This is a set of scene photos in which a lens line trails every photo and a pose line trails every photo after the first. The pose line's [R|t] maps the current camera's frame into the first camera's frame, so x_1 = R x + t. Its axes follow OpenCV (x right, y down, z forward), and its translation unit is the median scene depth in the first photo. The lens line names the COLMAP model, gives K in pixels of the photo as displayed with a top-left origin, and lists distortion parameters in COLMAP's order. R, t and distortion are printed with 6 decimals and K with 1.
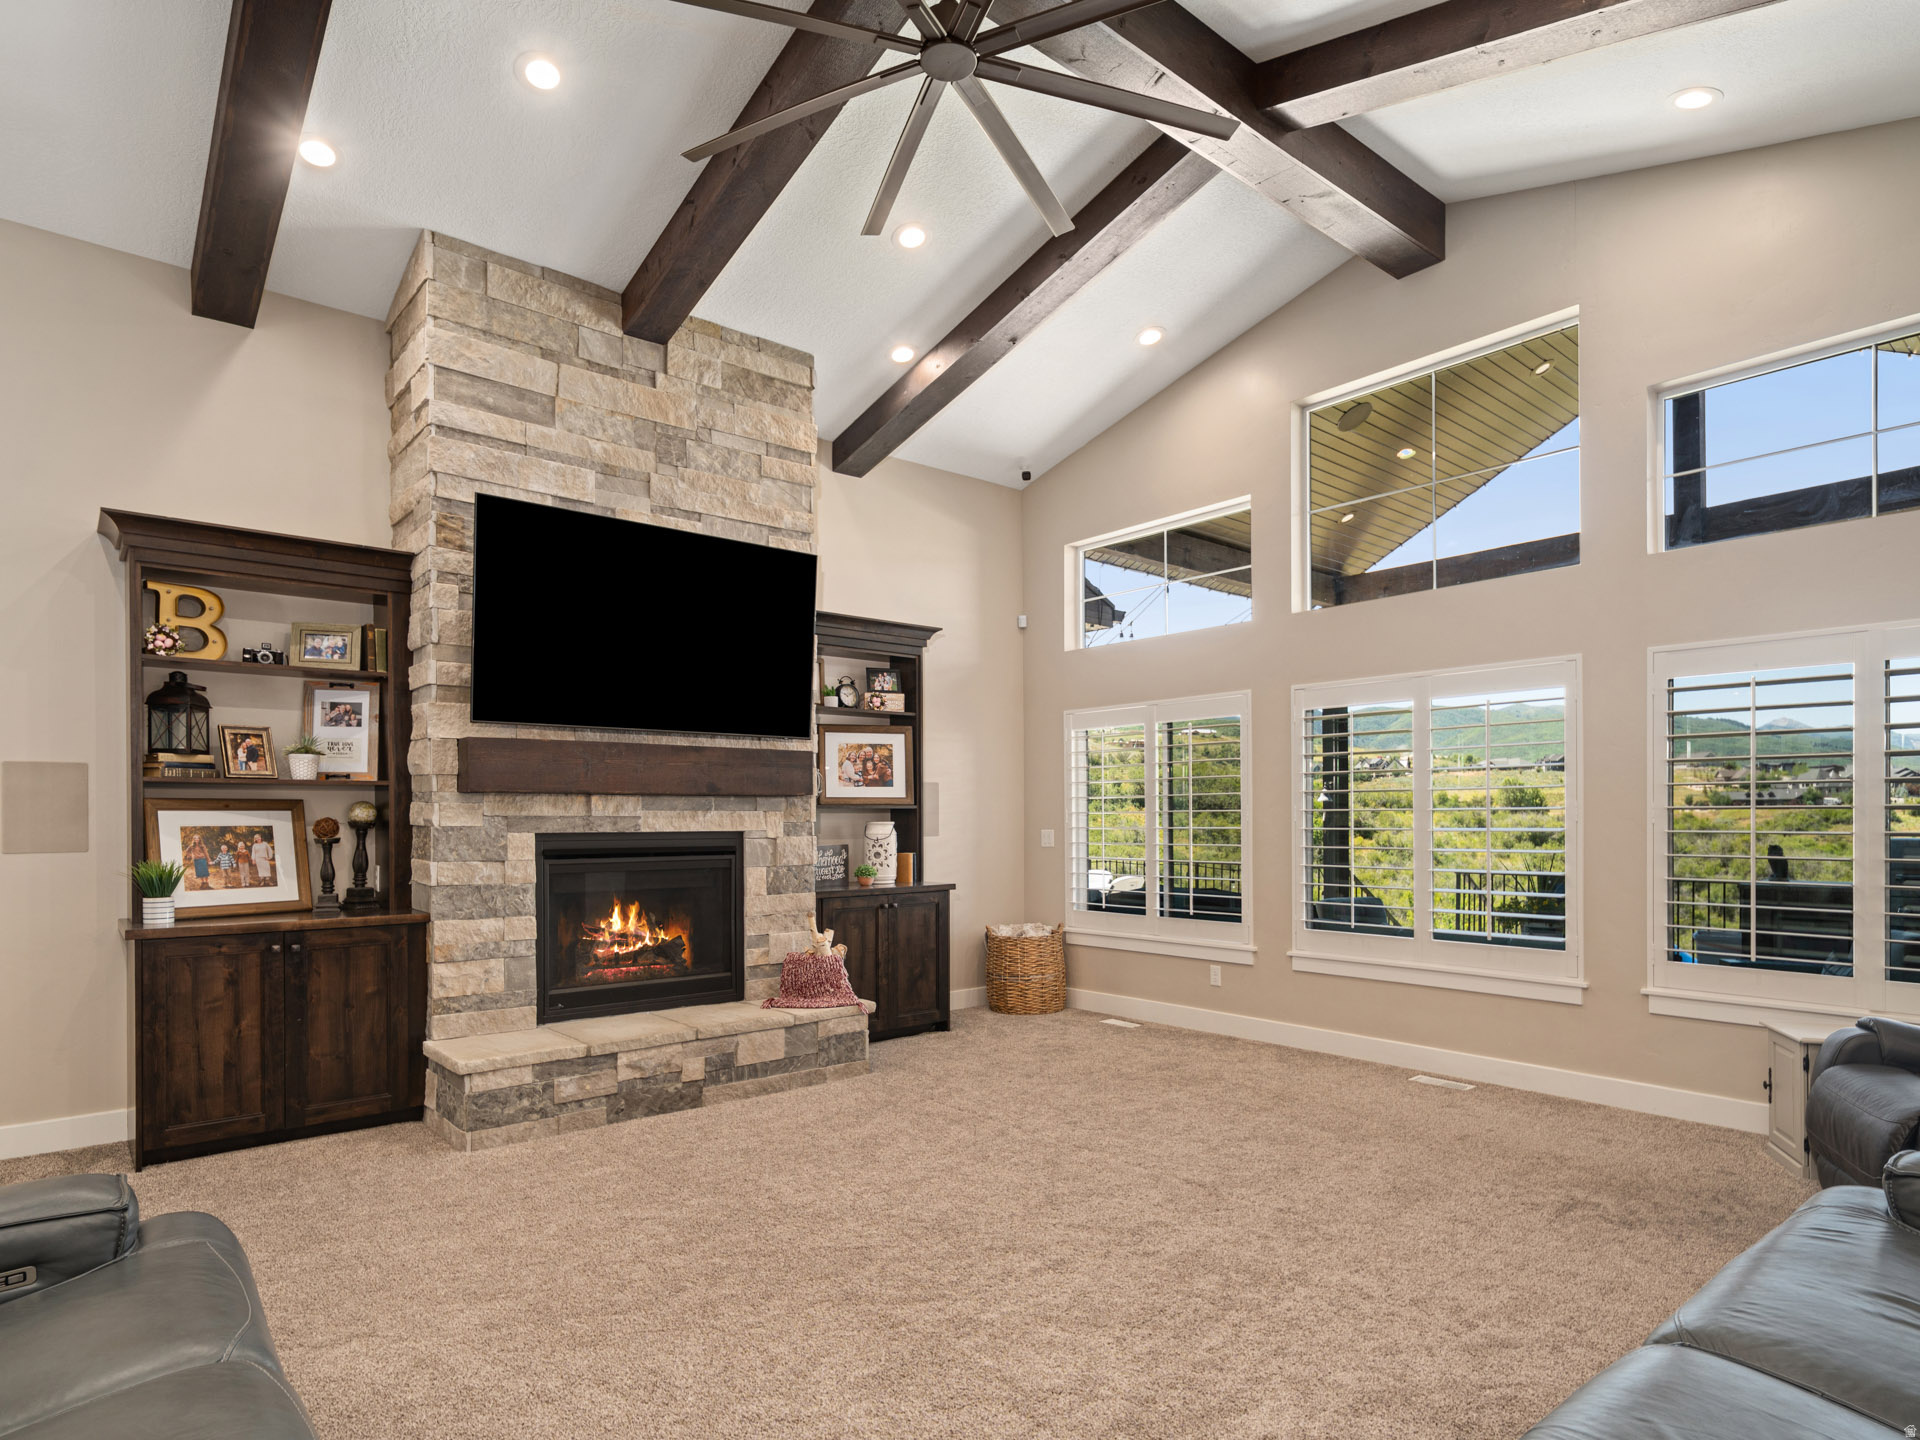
lens RADIAL K [[1076.5, 0, 988.6], [0, 1076.5, 821.7], [0, 0, 1]] dist [0.006798, 0.001323]
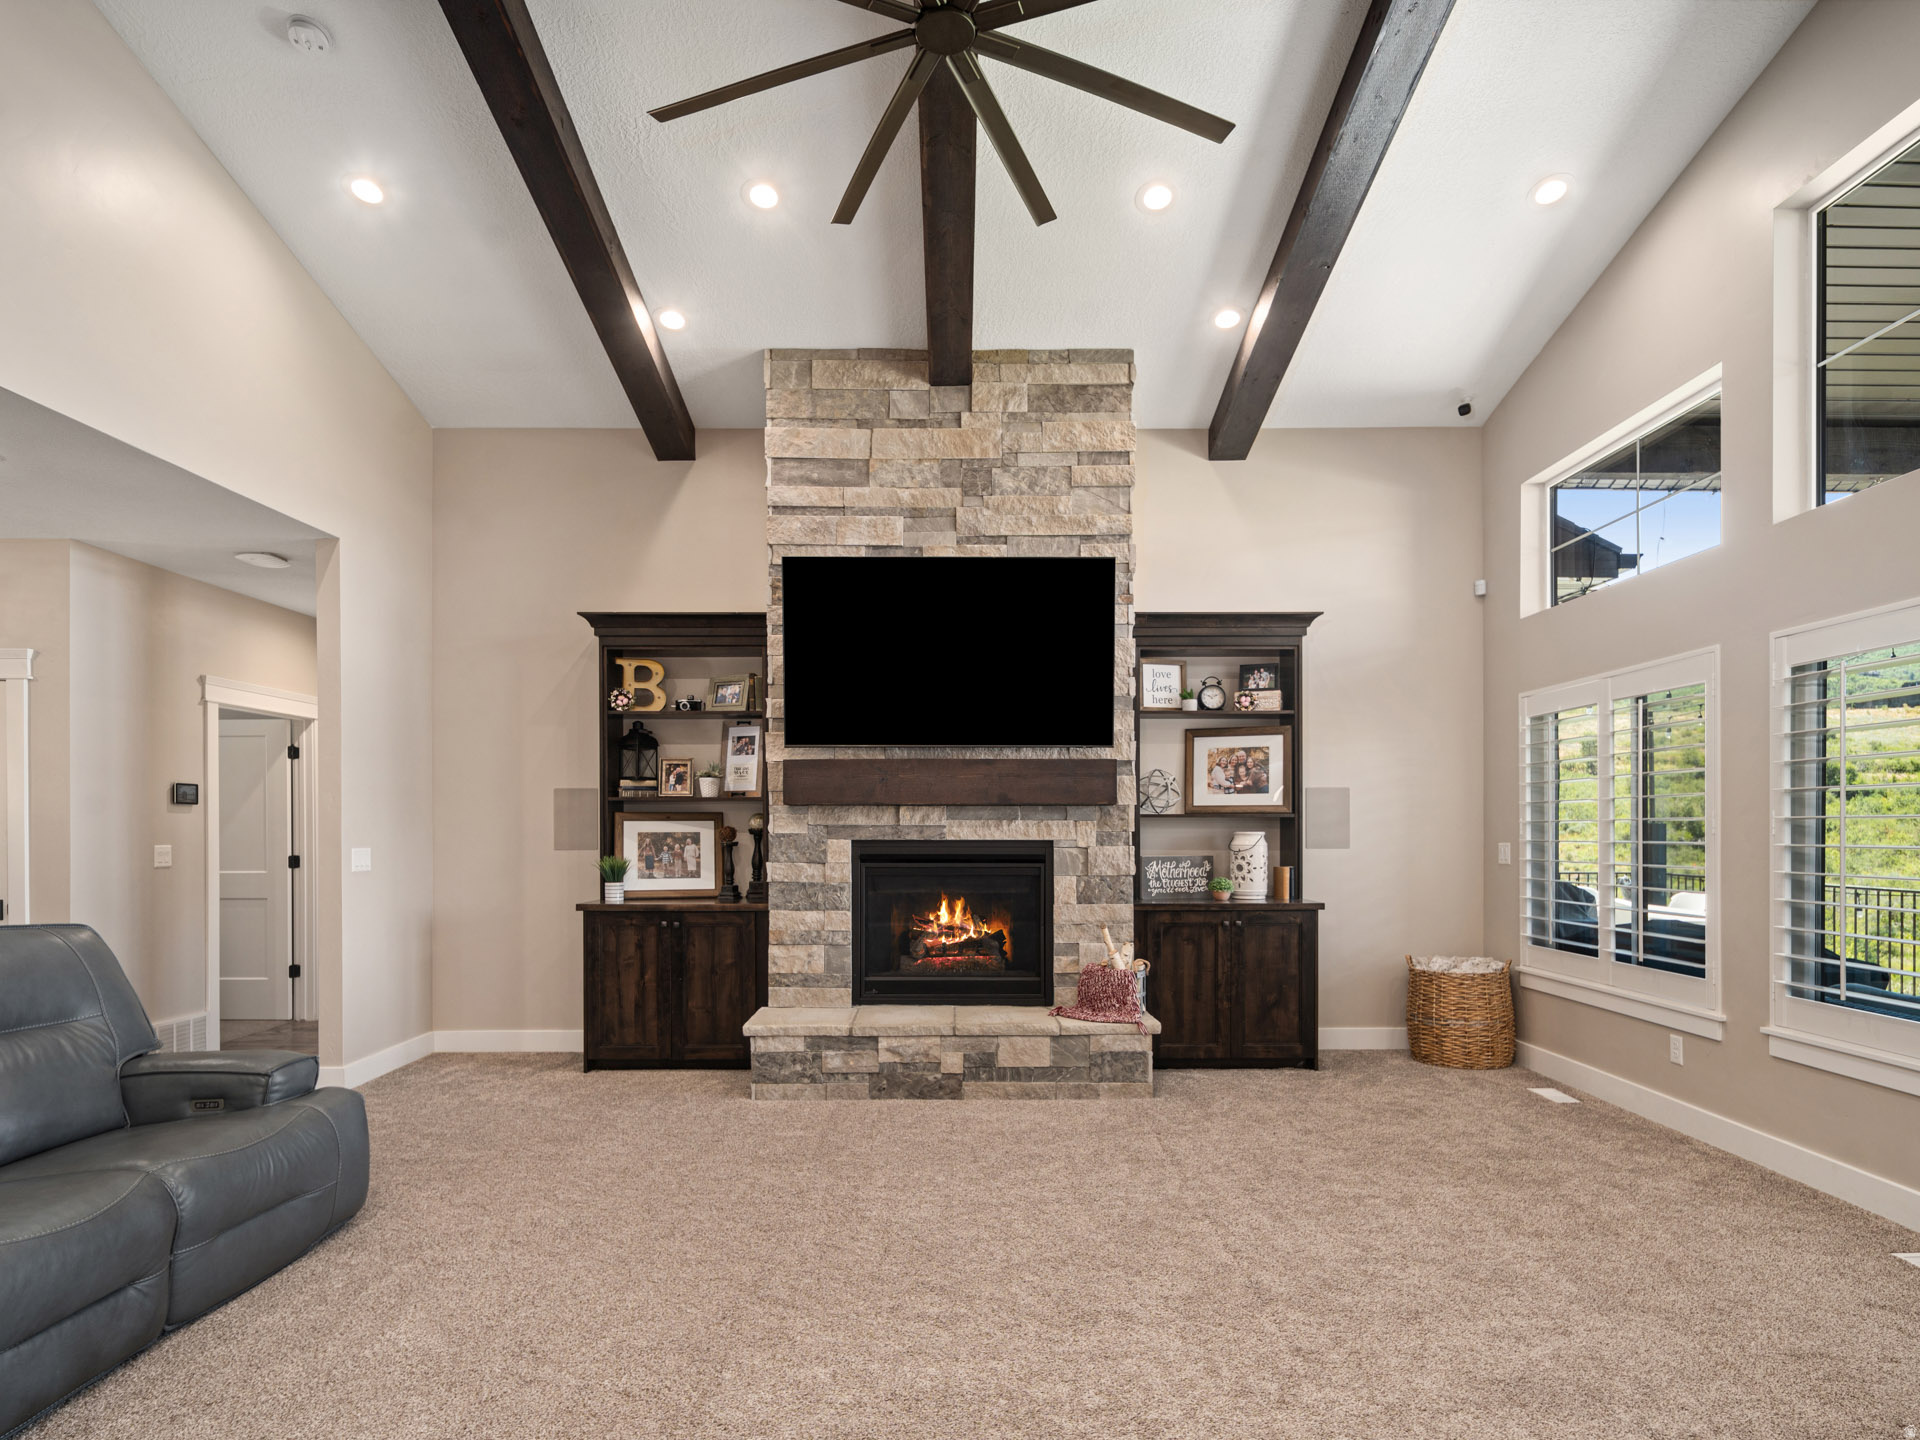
lens RADIAL K [[1076.5, 0, 976.9], [0, 1076.5, 832.5], [0, 0, 1]] dist [0.006798, 0.001323]
pose [[0.758908, 0.006160, -0.651168, 0.416475], [-0.004434, 0.999981, 0.004292, -0.002678], [0.651182, -0.000370, 0.758921, 0.198661]]
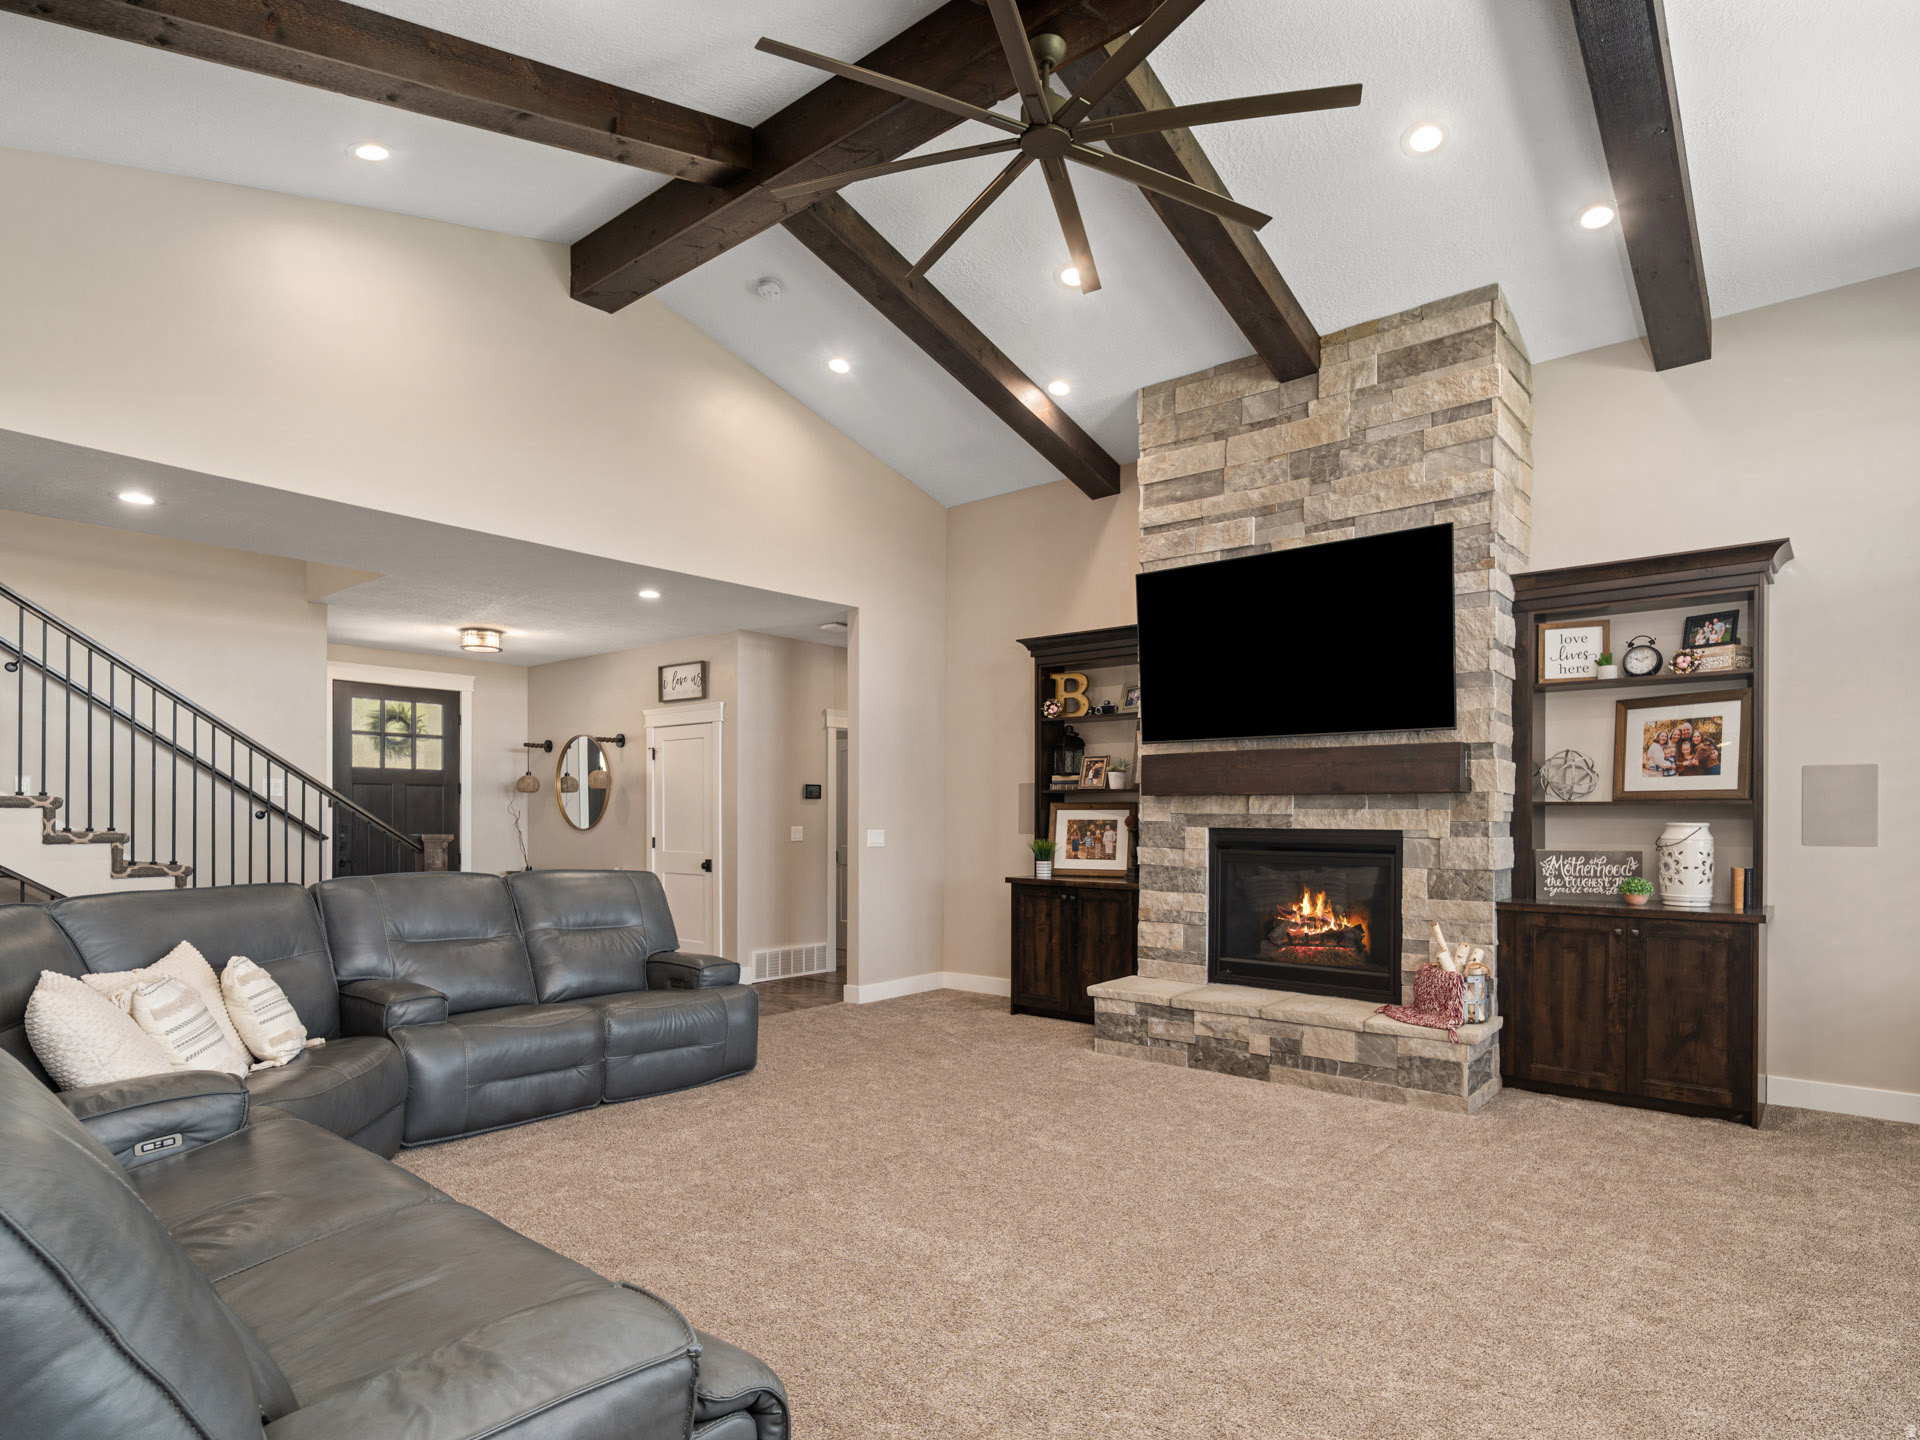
lens RADIAL K [[1076.5, 0, 968.3], [0, 1076.5, 826.3], [0, 0, 1]] dist [0.006798, 0.001323]
pose [[0.153582, 0.013515, -0.988043, 0.727863], [-0.007023, 0.999896, 0.012585, -0.004299], [0.988111, 0.005006, 0.153661, 0.512222]]
